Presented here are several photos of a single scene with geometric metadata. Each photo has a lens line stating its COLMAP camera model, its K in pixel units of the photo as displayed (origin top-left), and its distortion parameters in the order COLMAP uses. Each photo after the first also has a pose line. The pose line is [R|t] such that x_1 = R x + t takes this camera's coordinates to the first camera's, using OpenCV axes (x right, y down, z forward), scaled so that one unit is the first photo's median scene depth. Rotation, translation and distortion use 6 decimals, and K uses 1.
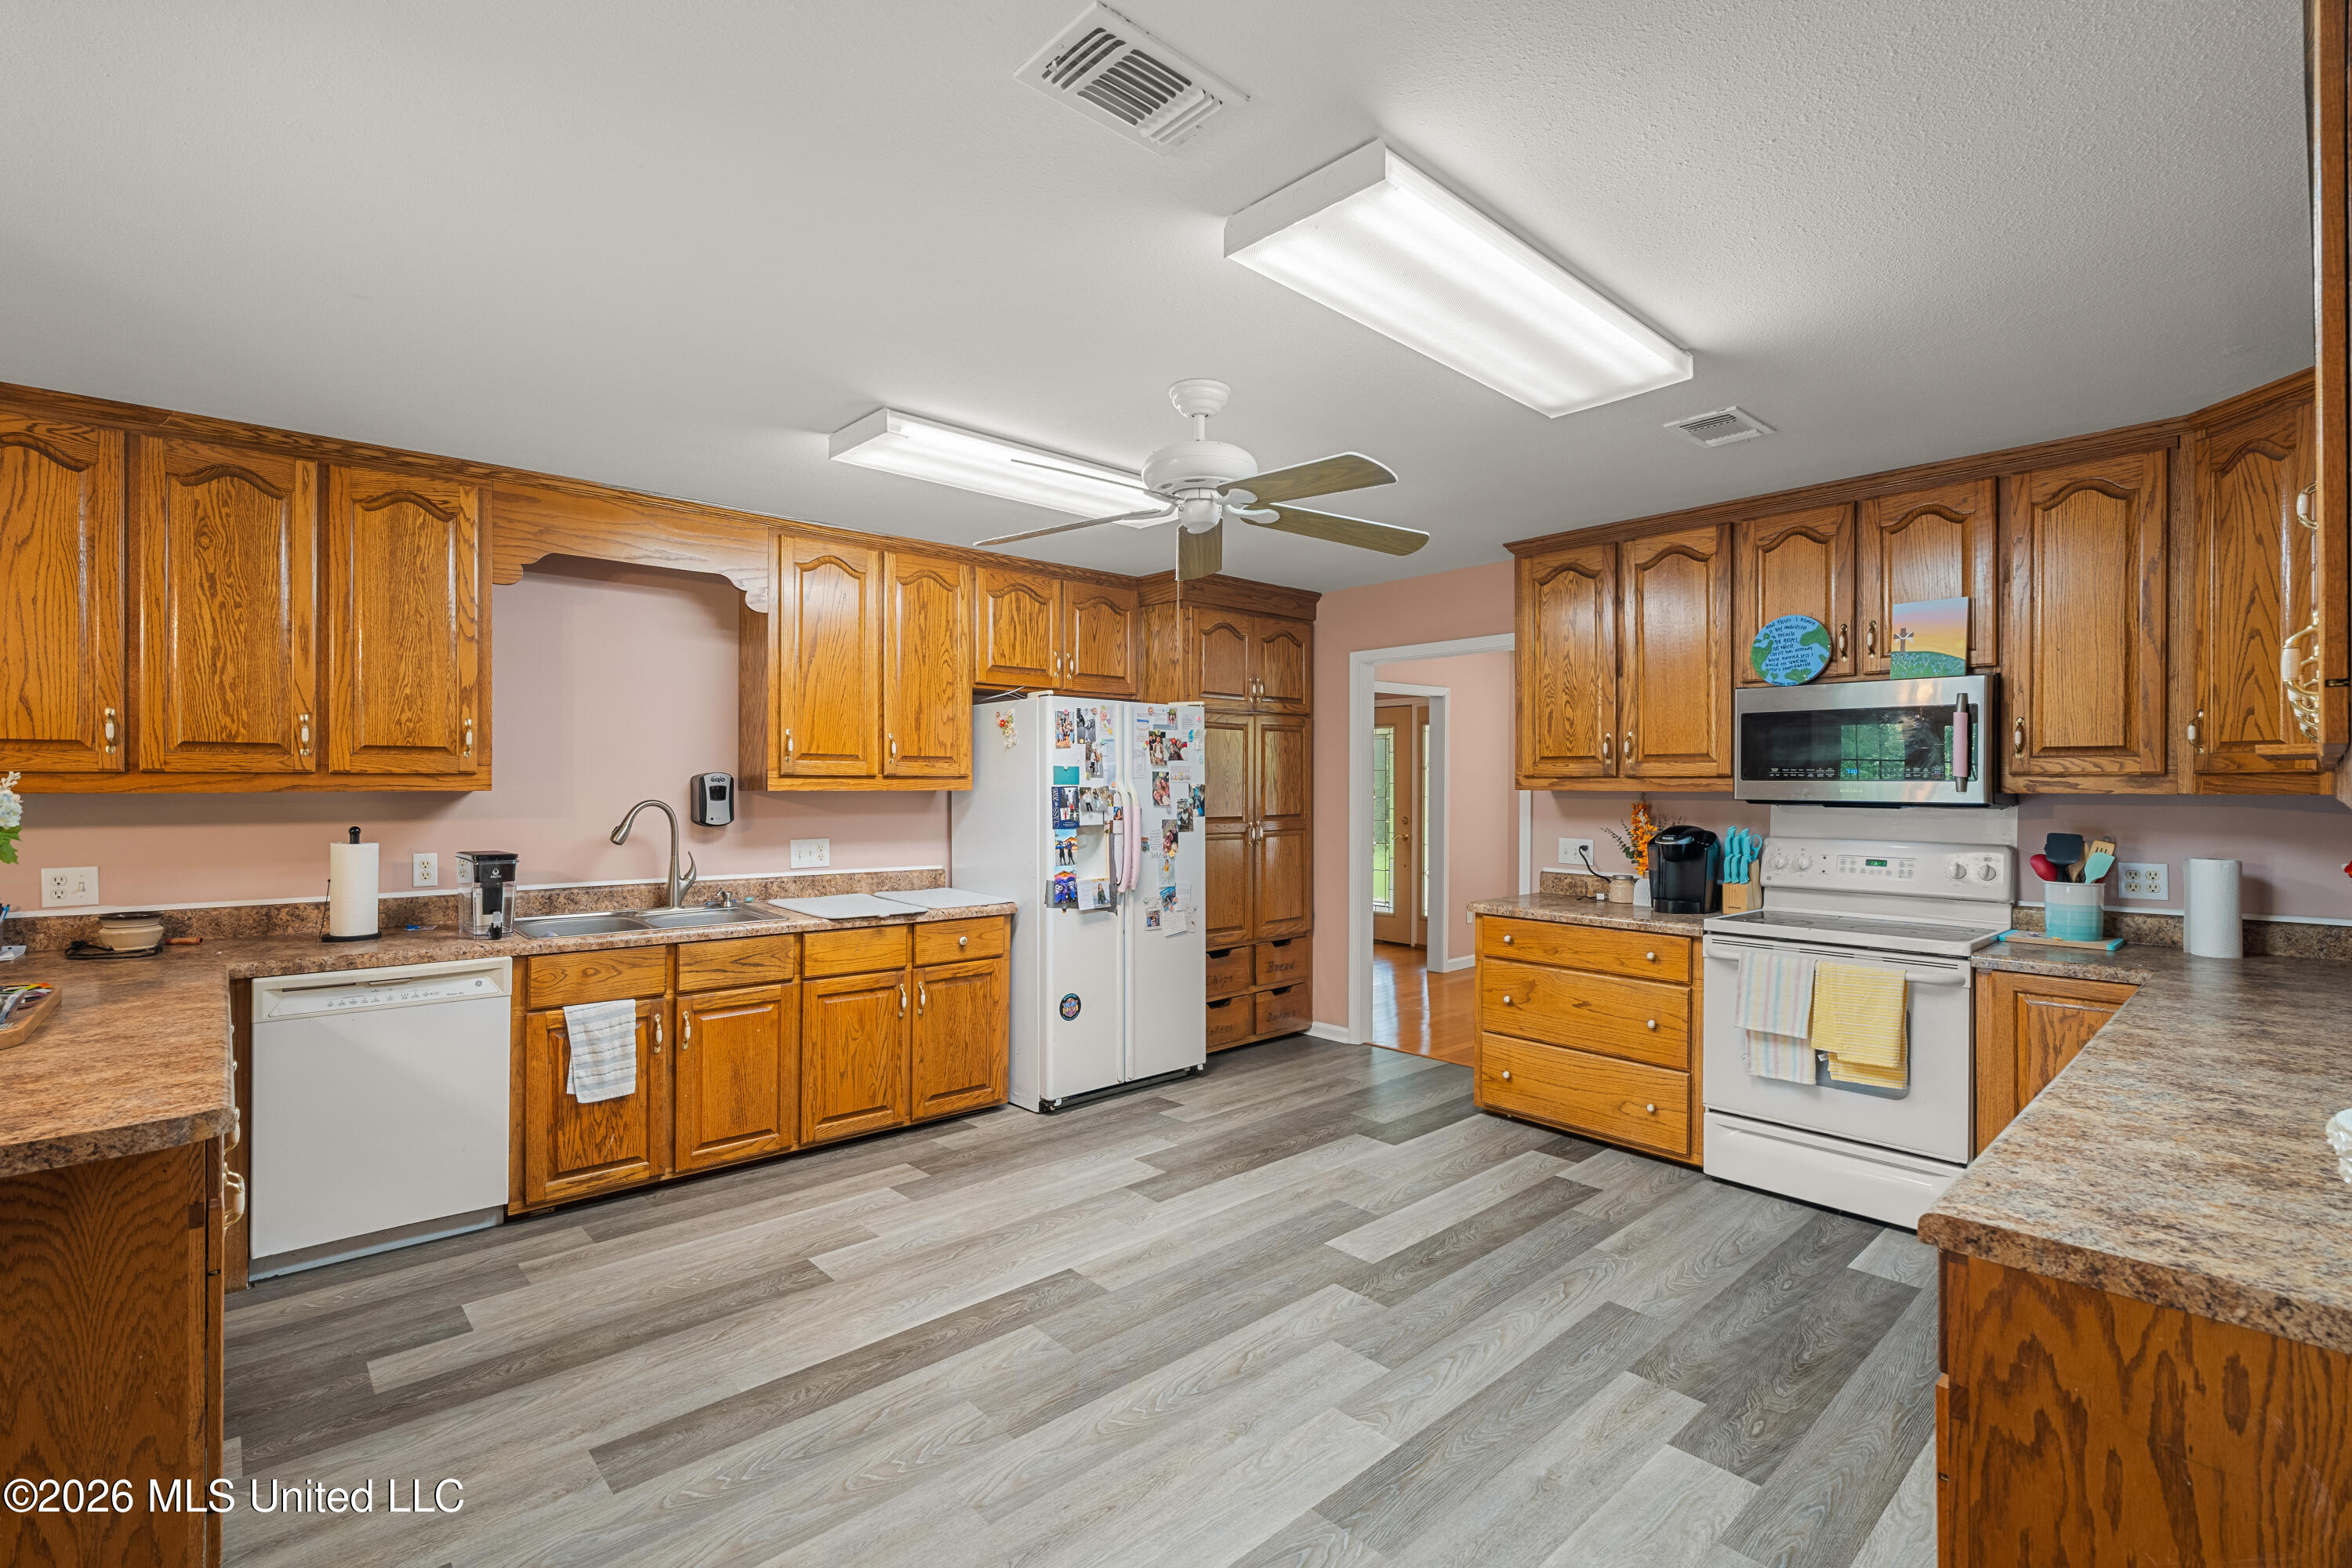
lens RADIAL K [[1055.1, 0, 1169.5], [0, 1055.1, 780.4], [0, 0, 1]] dist [-0.007500, 0.002274]
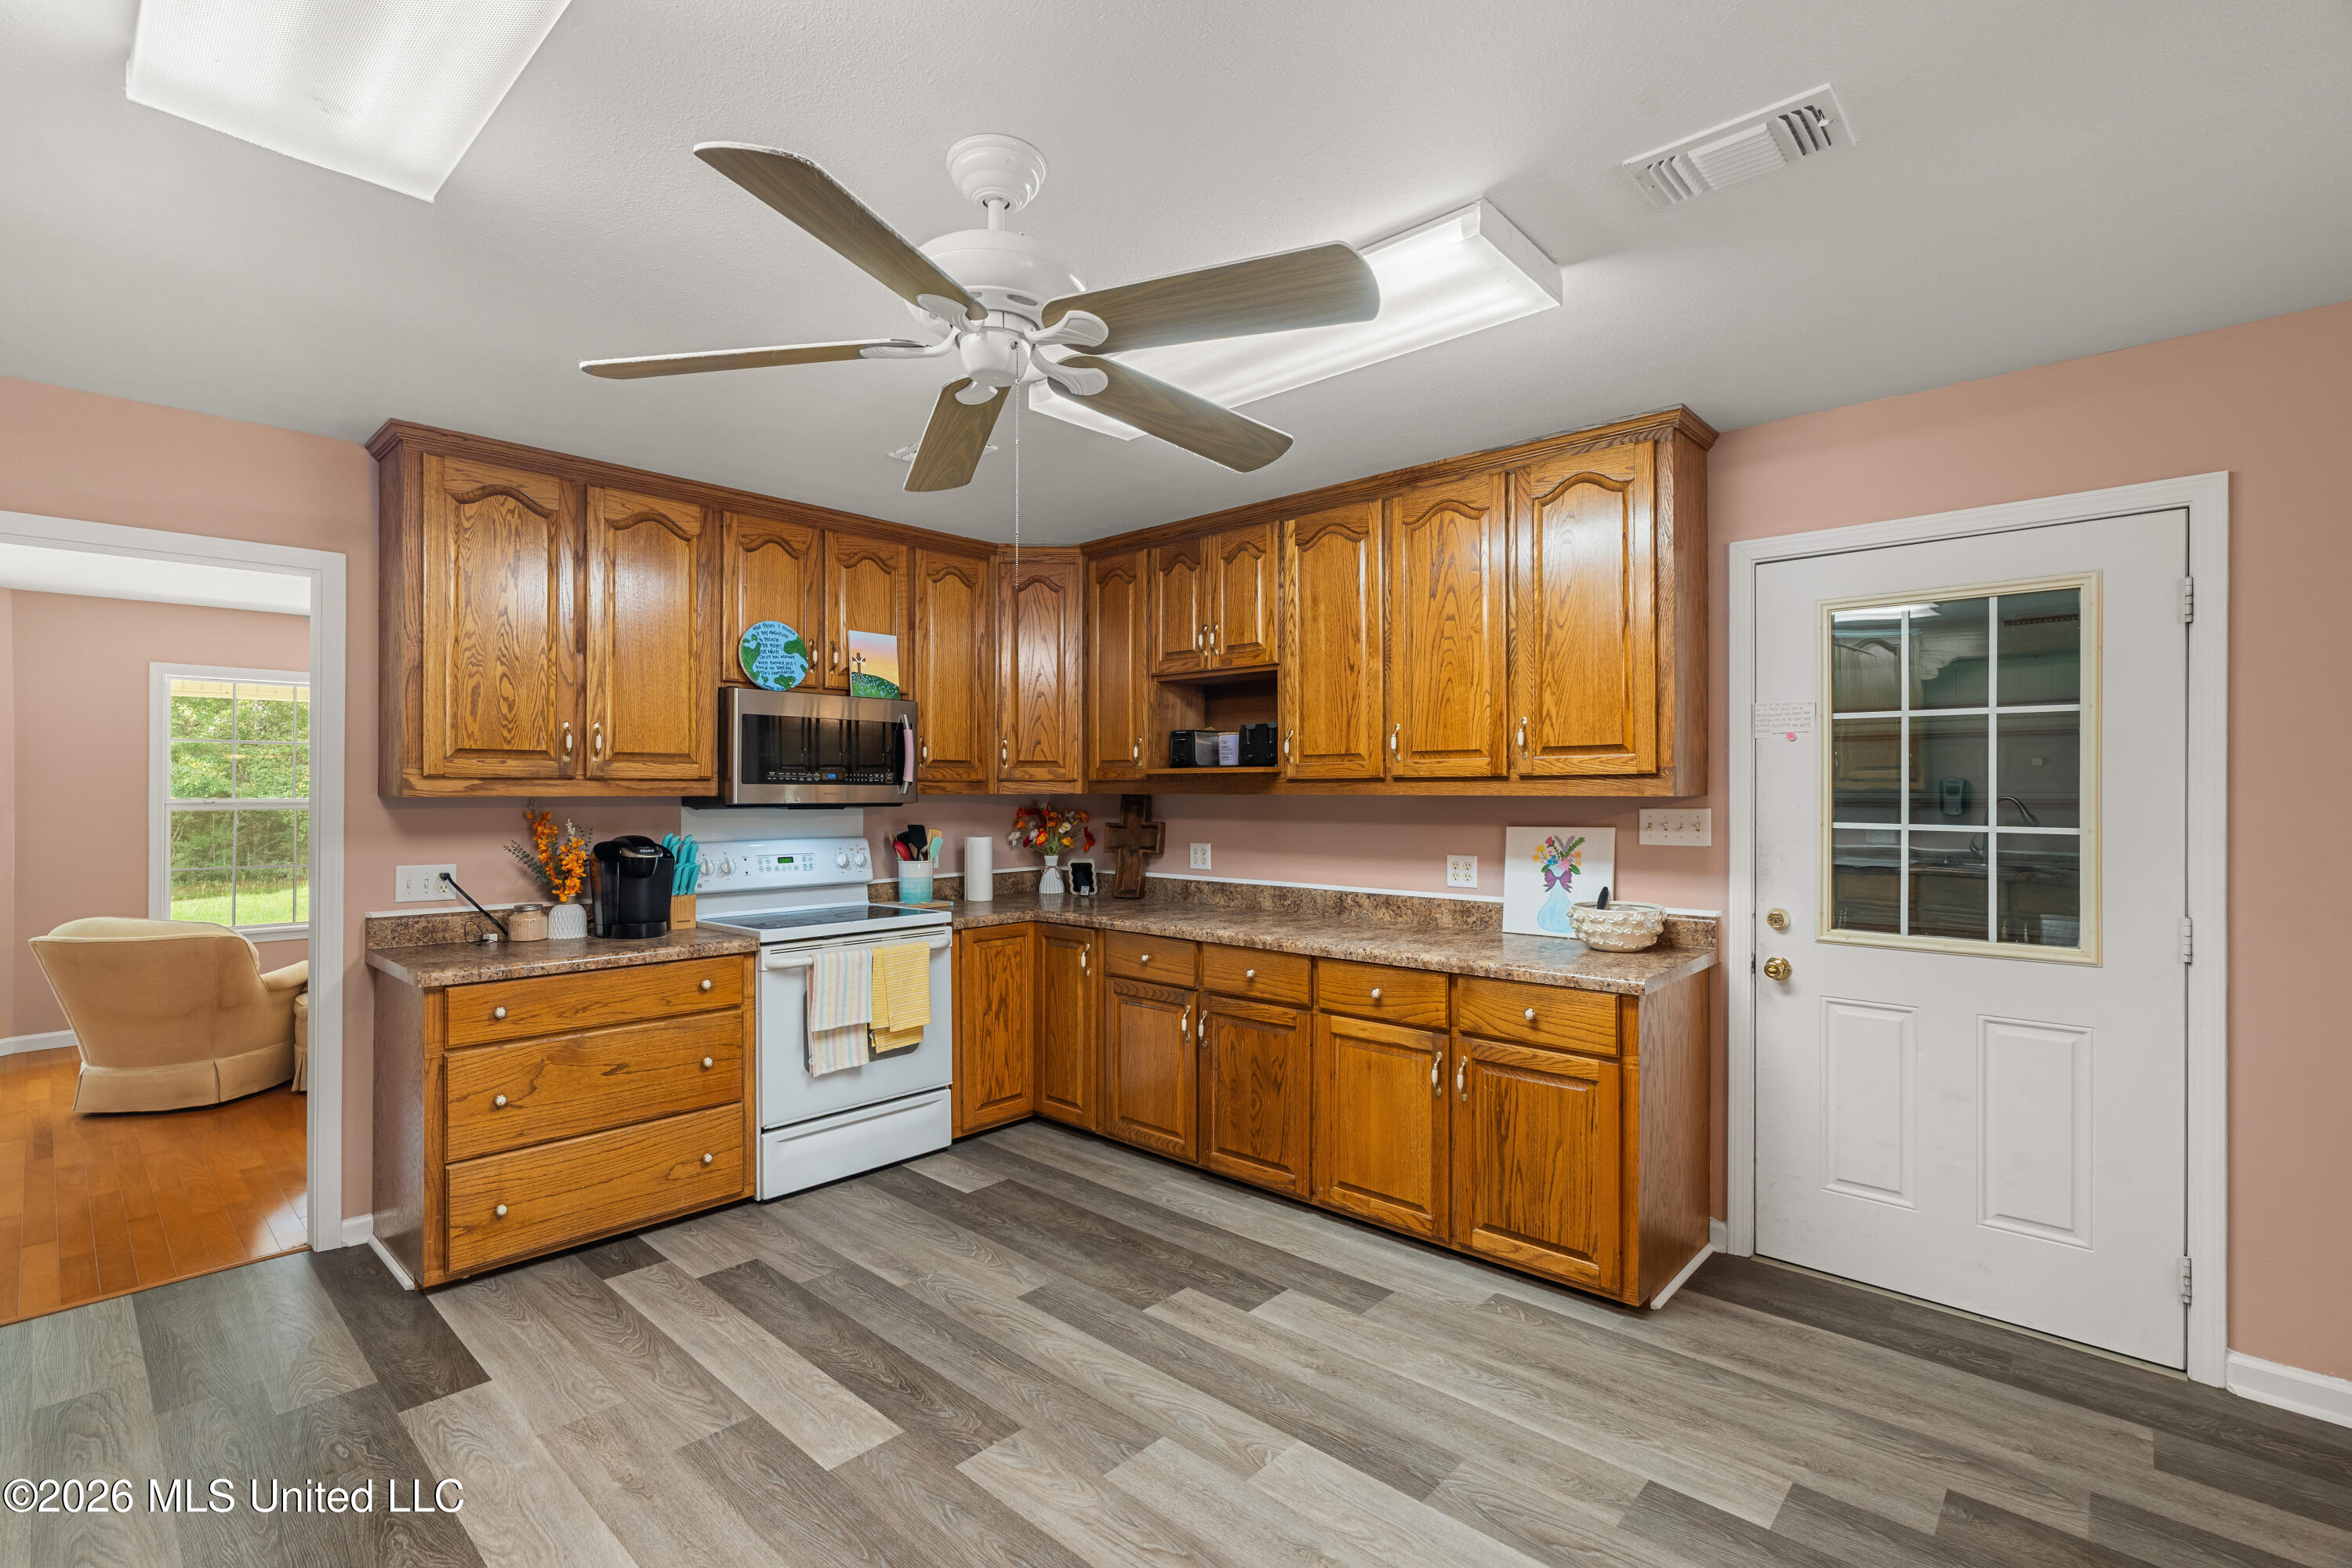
lens RADIAL K [[1055.1, 0, 1165.2], [0, 1055.1, 789.5], [0, 0, 1]] dist [-0.007500, 0.002274]
pose [[-0.083461, -0.002132, 0.996509, -0.454999], [-0.002472, 0.999995, 0.001932, 0.002457], [-0.996508, -0.002302, -0.083466, 0.710711]]
